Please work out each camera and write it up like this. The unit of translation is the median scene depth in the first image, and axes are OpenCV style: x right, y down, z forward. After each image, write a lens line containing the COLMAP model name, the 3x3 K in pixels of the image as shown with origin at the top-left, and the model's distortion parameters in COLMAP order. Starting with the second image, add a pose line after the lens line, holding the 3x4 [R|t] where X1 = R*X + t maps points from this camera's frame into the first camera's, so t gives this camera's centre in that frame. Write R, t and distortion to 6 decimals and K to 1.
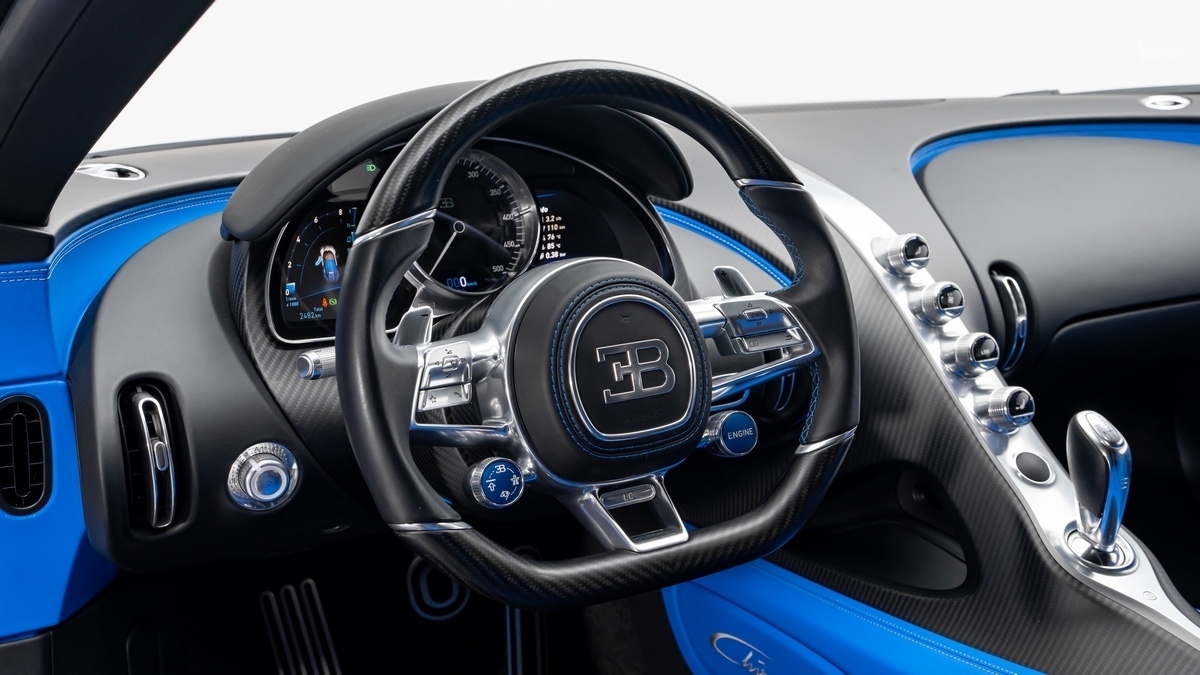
lens RADIAL K [[1413.4, 0, 609.4], [0, 1413.4, 342.4], [0, 0, 1]] dist [0.057001, 0.000000]
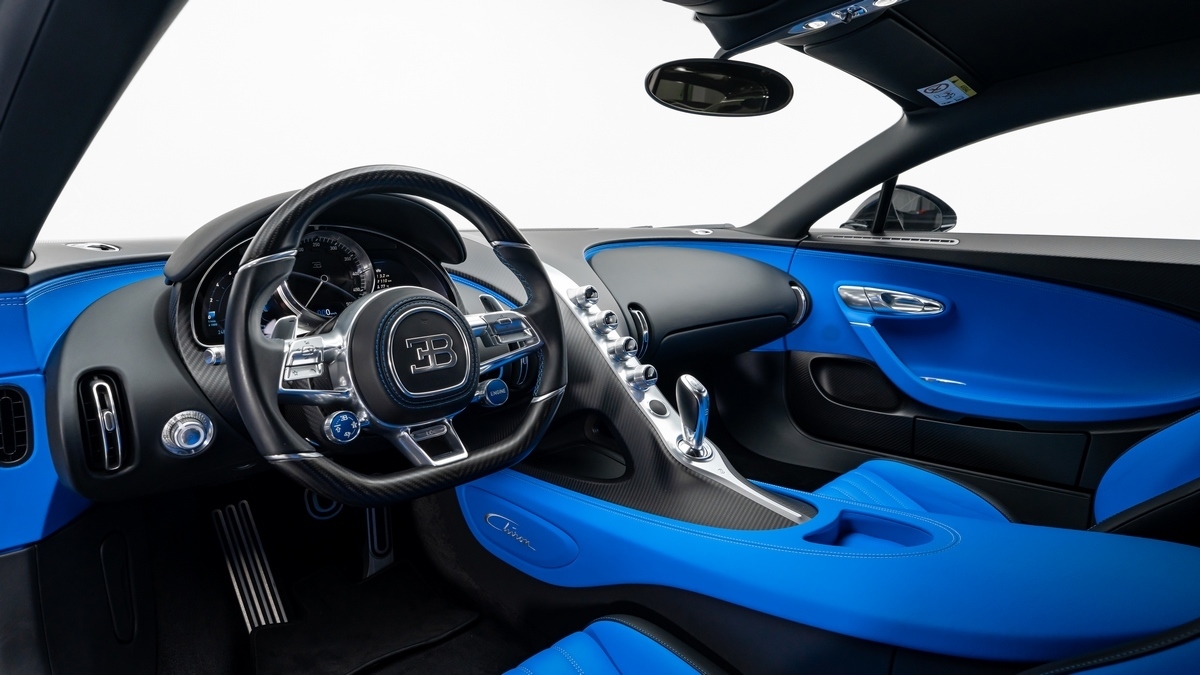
lens RADIAL K [[672.8, 0, 596.9], [0, 672.8, 333.6], [0, 0, 1]] dist [-0.046385, 0.013631]
pose [[0.971069, -0.023093, 0.237682, 0.017805], [0.037145, 0.997806, -0.054812, 0.041209], [-0.235894, 0.062055, 0.969795, 0.186779]]
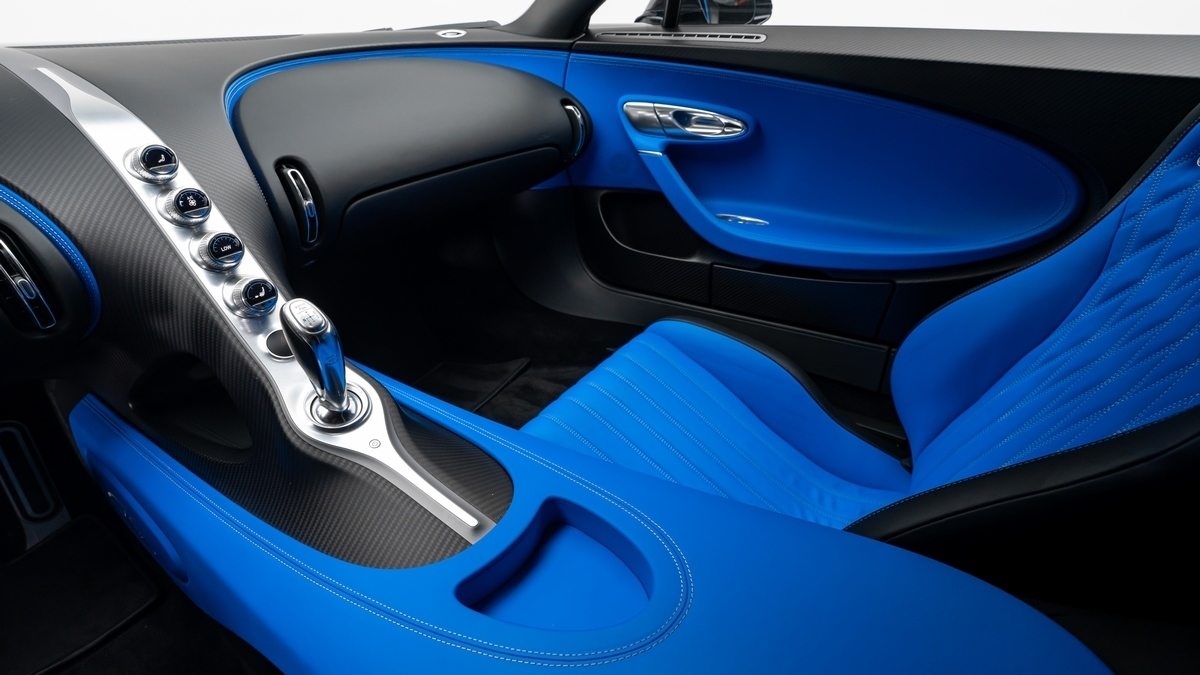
lens RADIAL K [[569.2, 0, 605.4], [0, 569.2, 342.3], [0, 0, 1]] dist [-0.043502, 0.000008]
pose [[0.904330, -0.211309, 0.370858, 0.408779], [0.097821, 0.948335, 0.301813, -0.030063], [-0.415474, -0.236661, 0.878279, 0.537565]]
